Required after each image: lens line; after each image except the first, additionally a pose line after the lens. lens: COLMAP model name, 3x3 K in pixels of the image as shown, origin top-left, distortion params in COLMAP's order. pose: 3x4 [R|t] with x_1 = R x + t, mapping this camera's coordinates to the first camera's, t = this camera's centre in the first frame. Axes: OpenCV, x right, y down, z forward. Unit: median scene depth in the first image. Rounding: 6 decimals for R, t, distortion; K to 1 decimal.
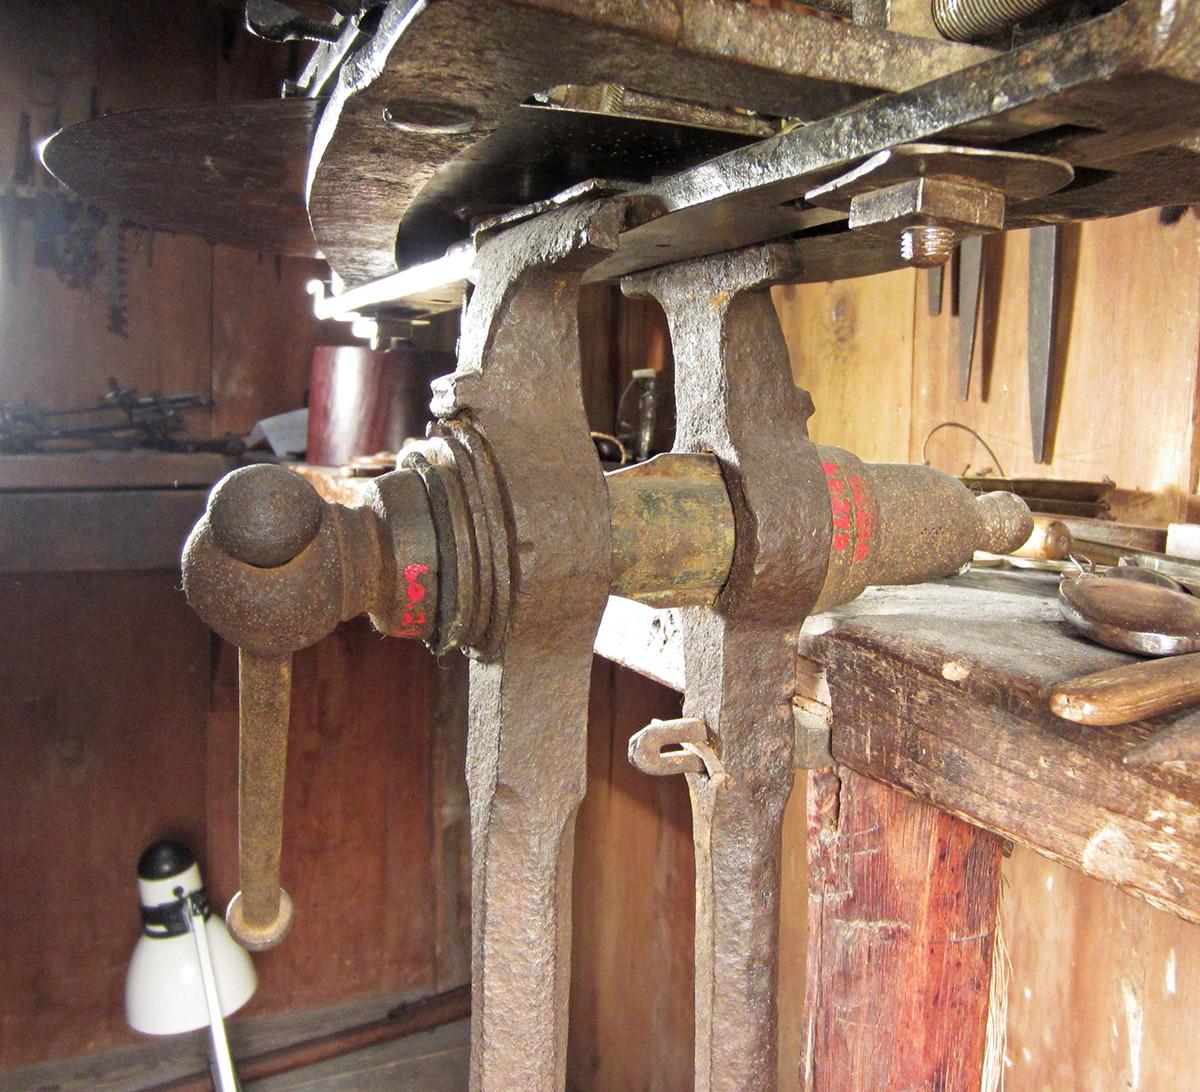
lens RADIAL K [[1184.3, 0, 683.6], [0, 1184.3, 545.7], [0, 0, 1]] dist [-0.035801, 0.004137]
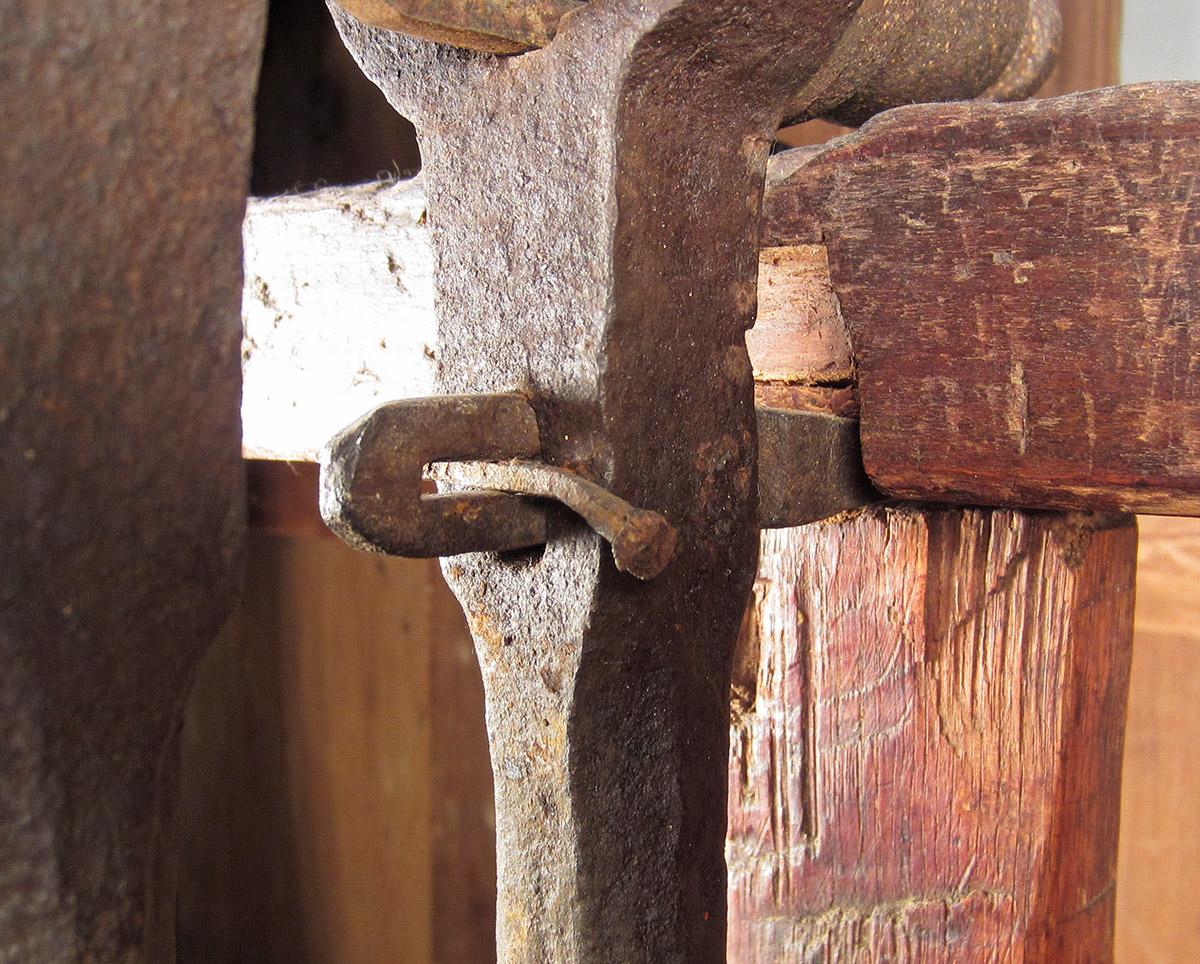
lens RADIAL K [[1225.3, 0, 600.0], [0, 1225.3, 482.0], [0, 0, 1]] dist [-0.047162, -0.001937]
pose [[0.906759, -0.041472, 0.419604, -0.119875], [0.057816, 0.997981, -0.026305, 0.195098], [-0.417666, 0.048112, 0.907326, 0.717074]]
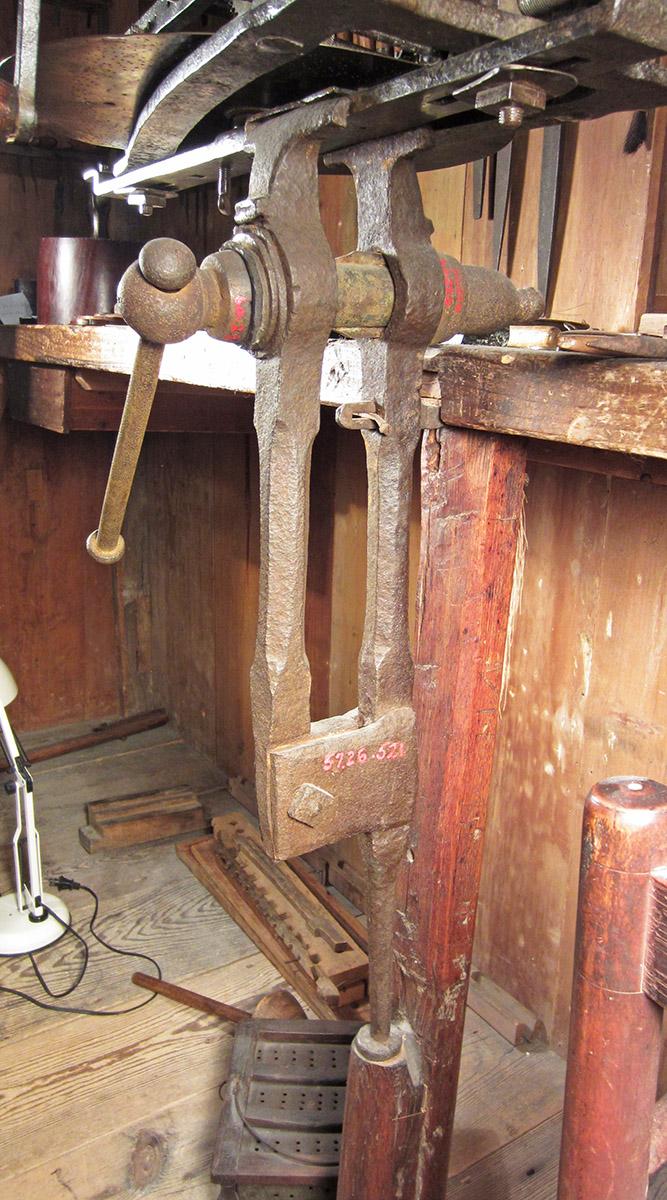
lens RADIAL K [[877.3, 0, 363.3], [0, 877.3, 594.2], [0, 0, 1]] dist [-0.030724, 0.007452]
pose [[0.994567, -0.019311, 0.102296, -0.159885], [0.000132, 0.982878, 0.184255, 0.205373], [-0.104102, -0.183241, 0.977541, -0.460006]]
